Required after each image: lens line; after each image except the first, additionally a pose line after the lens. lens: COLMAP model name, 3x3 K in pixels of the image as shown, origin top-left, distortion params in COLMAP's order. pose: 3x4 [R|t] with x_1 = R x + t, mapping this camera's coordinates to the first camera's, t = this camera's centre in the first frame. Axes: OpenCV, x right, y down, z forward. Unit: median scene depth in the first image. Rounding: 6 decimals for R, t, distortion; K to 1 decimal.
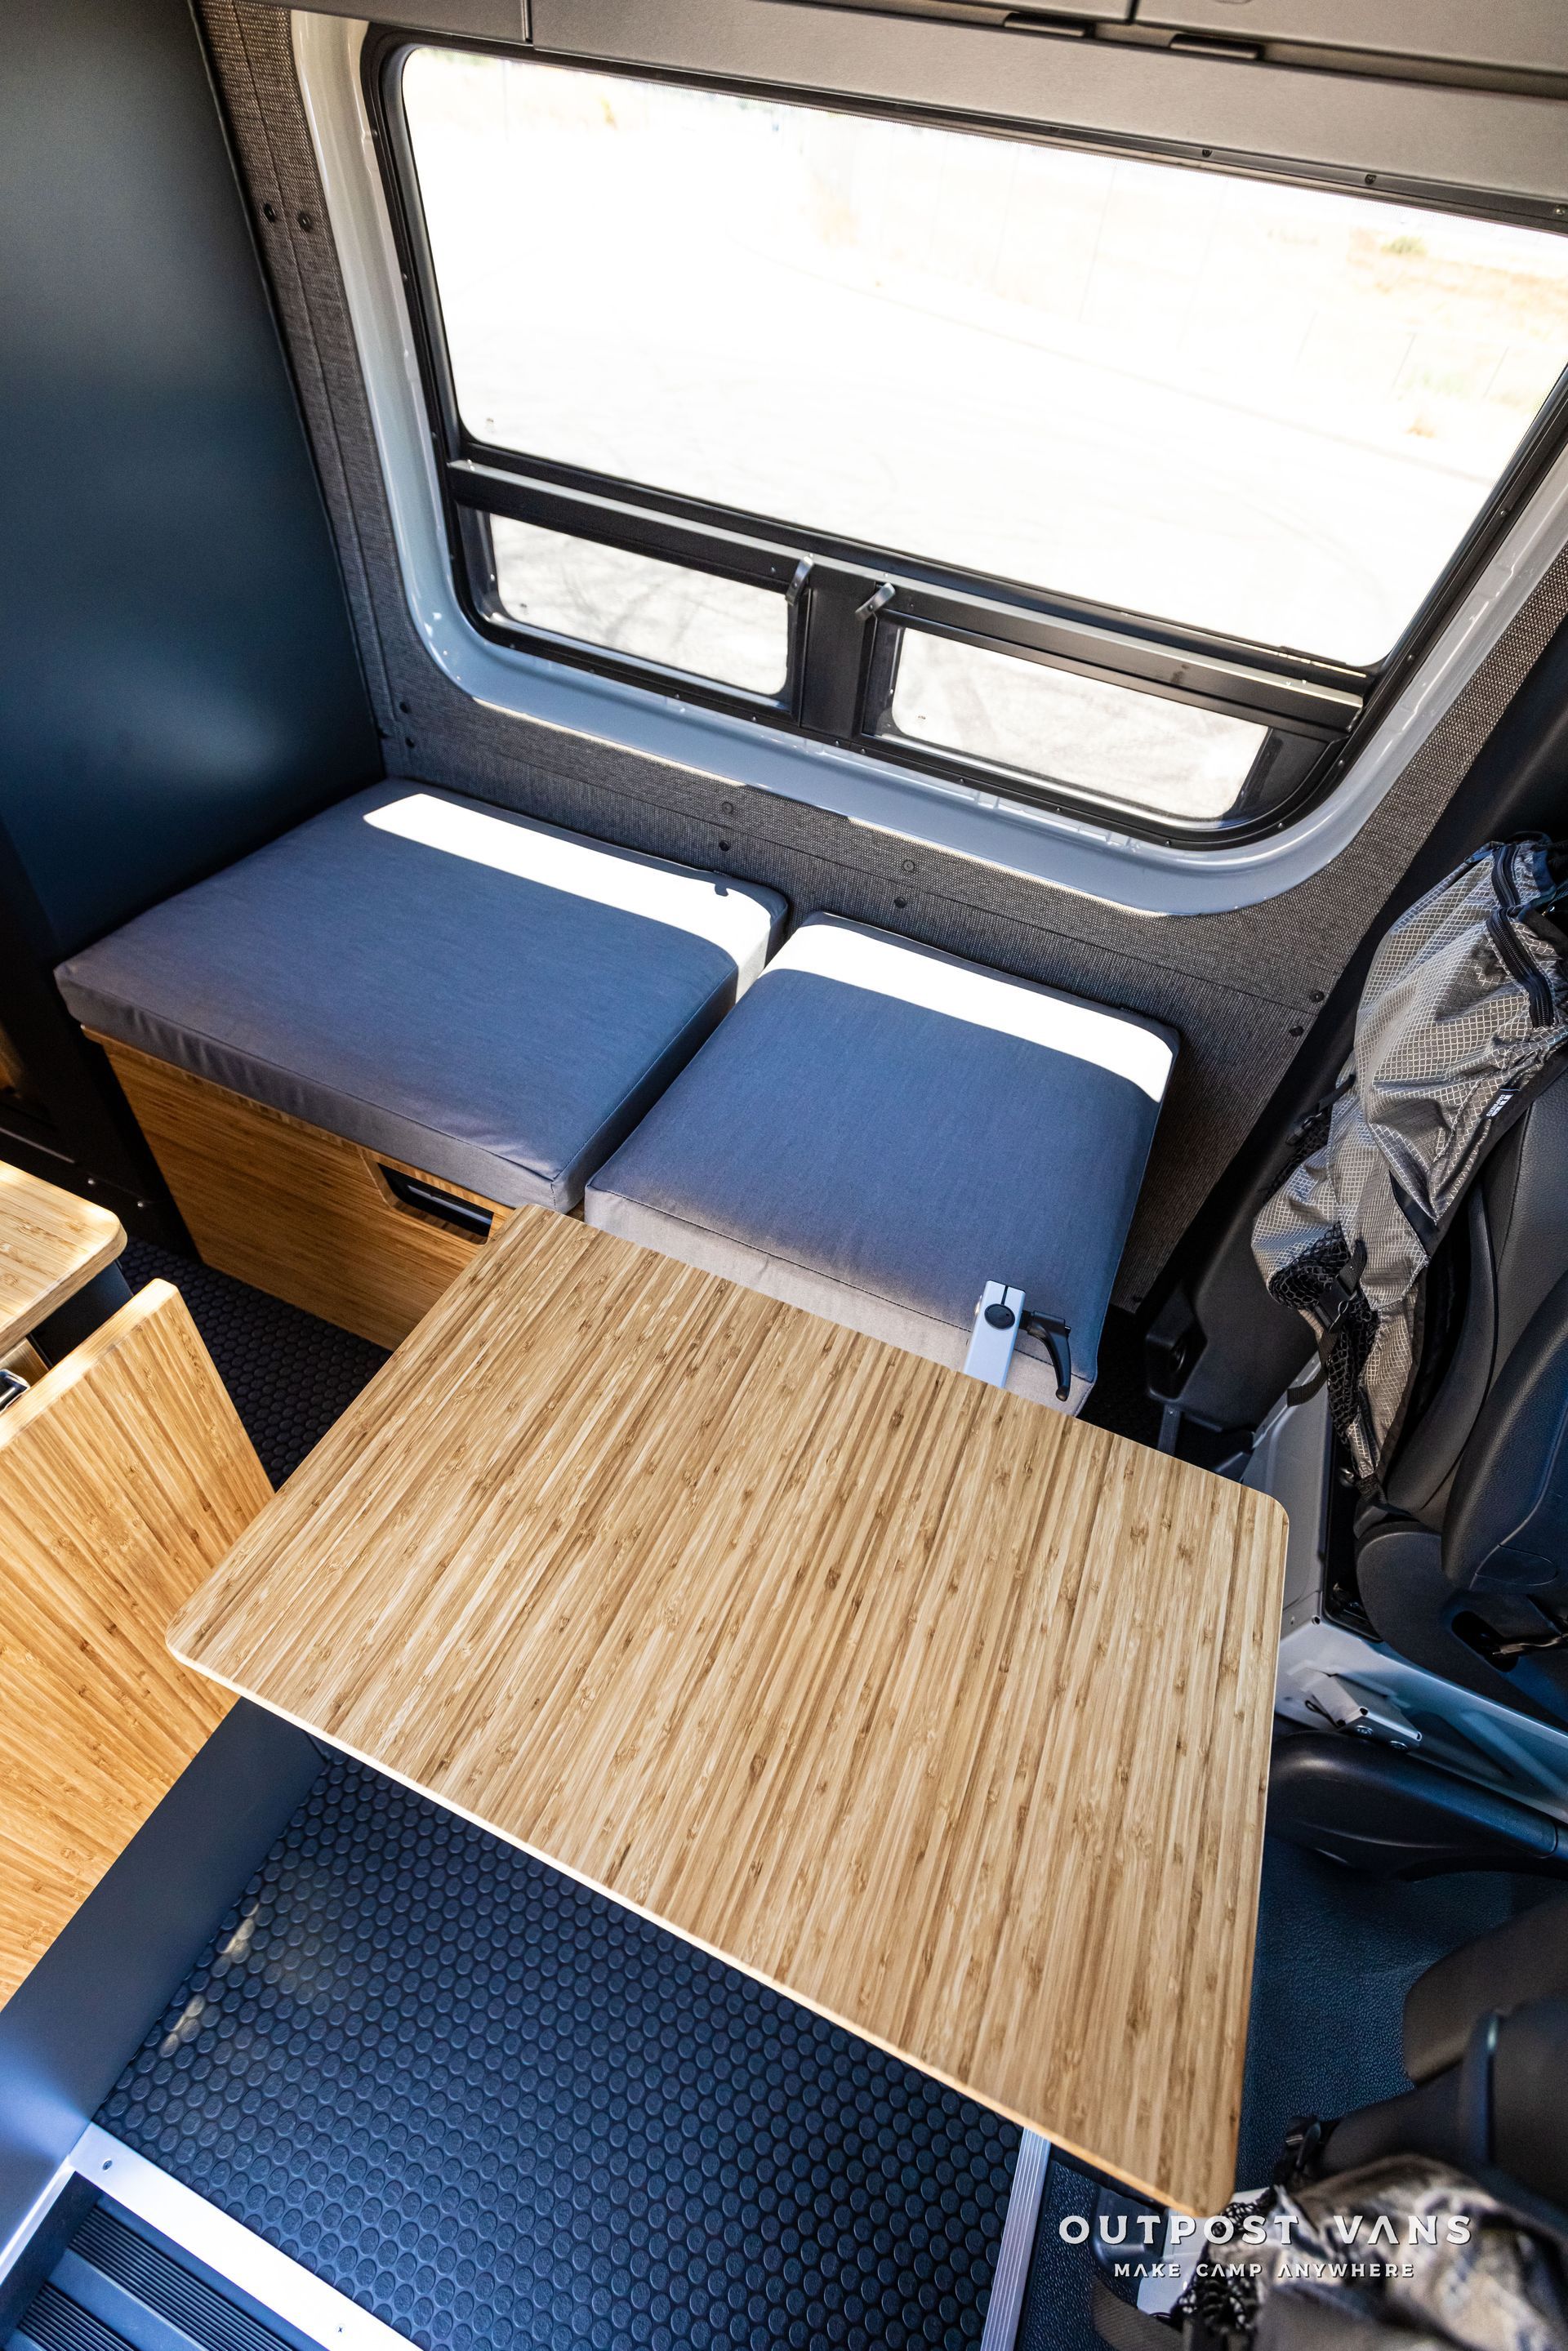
lens RADIAL K [[1046.9, 0, 781.2], [0, 1046.9, 1179.6], [0, 0, 1]] dist [0.000455, -0.000357]
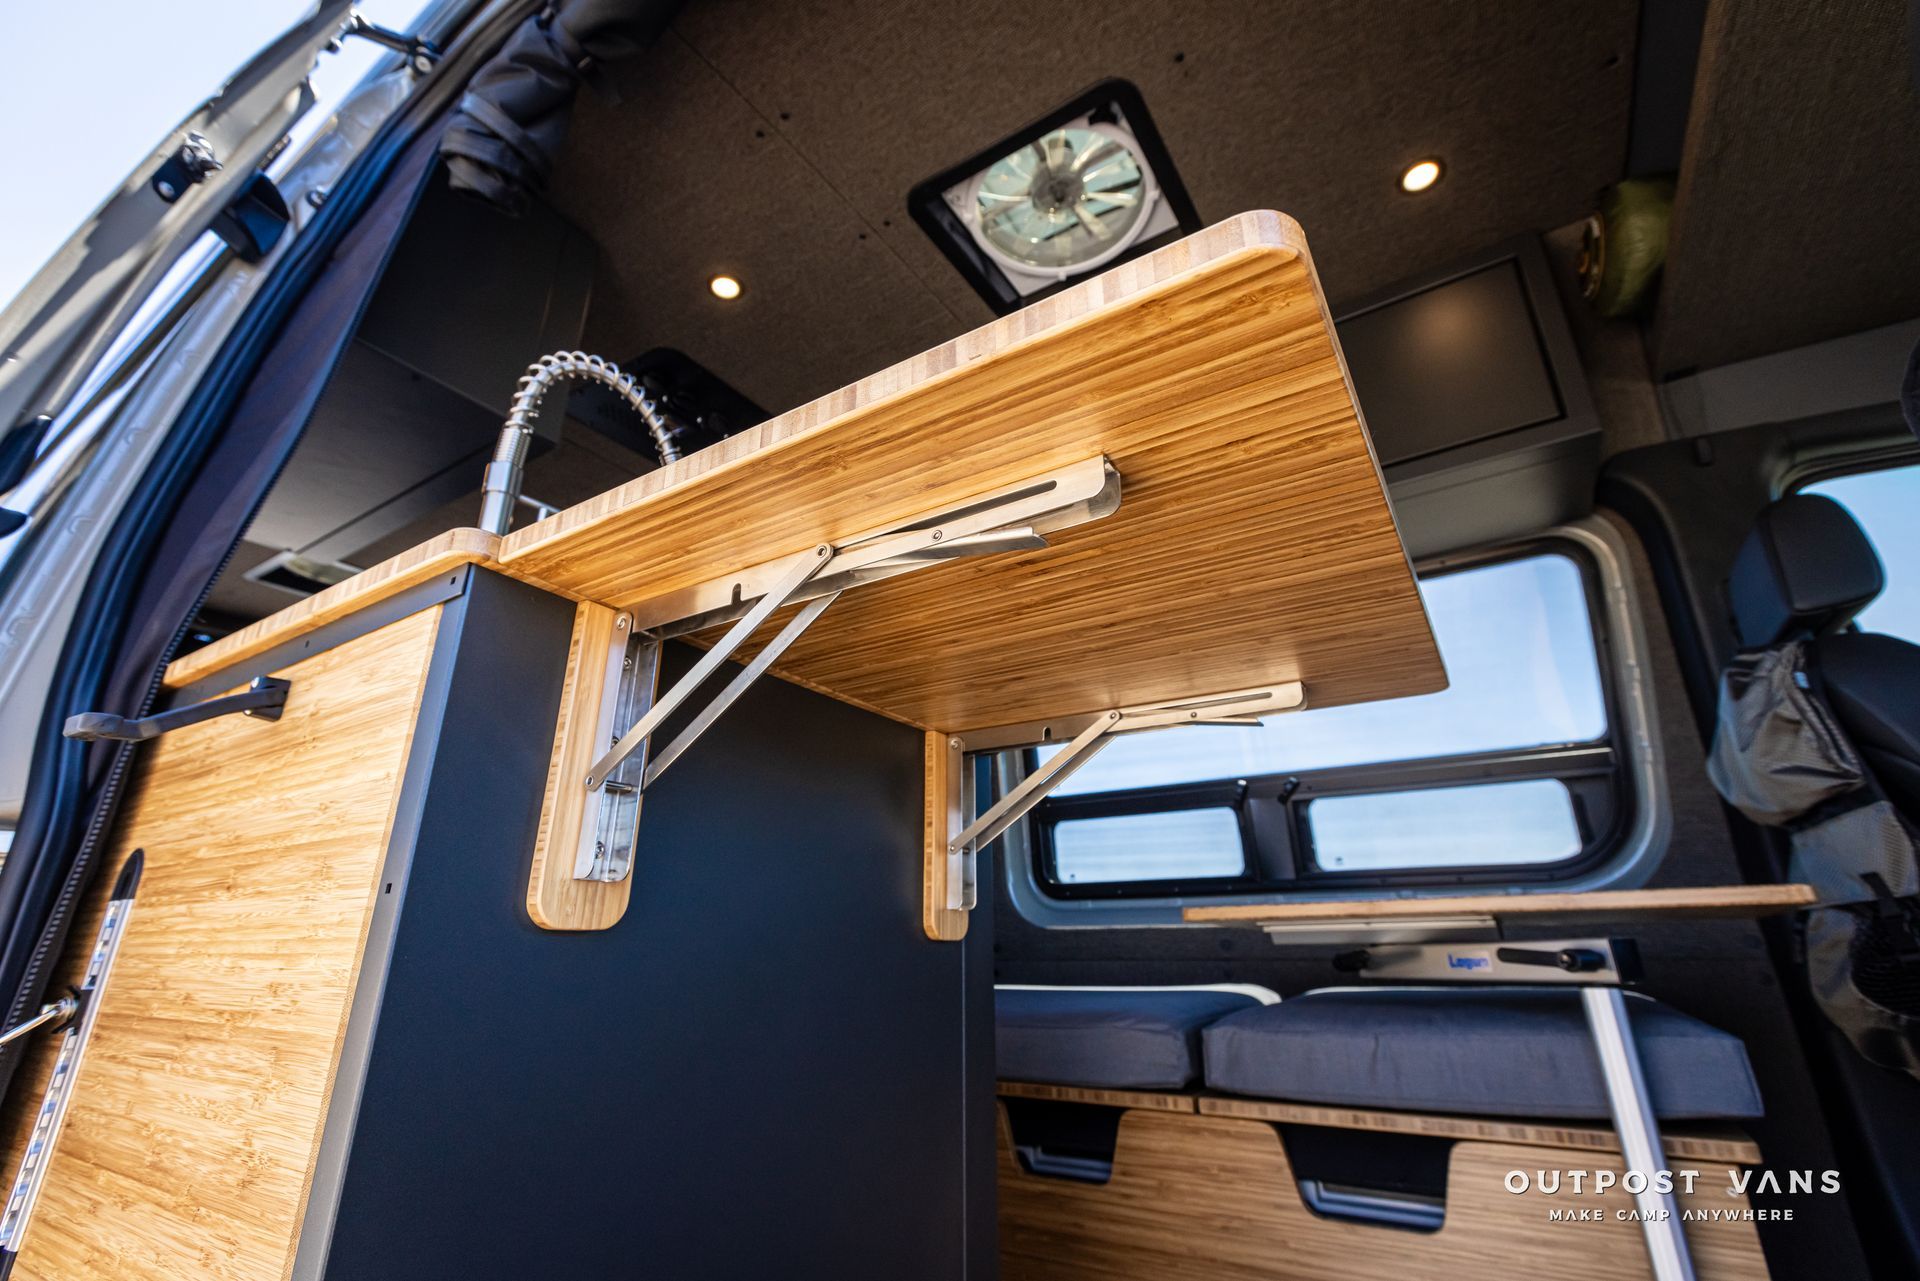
lens RADIAL K [[833.5, 0, 959.2], [0, 833.5, 621.3], [0, 0, 1]] dist [0.003309, -0.000003]
pose [[0.979724, -0.162371, -0.117377, -0.228101], [-0.046097, 0.387452, -0.920737, 0.621680], [0.194978, 0.907478, 0.372111, 0.103471]]
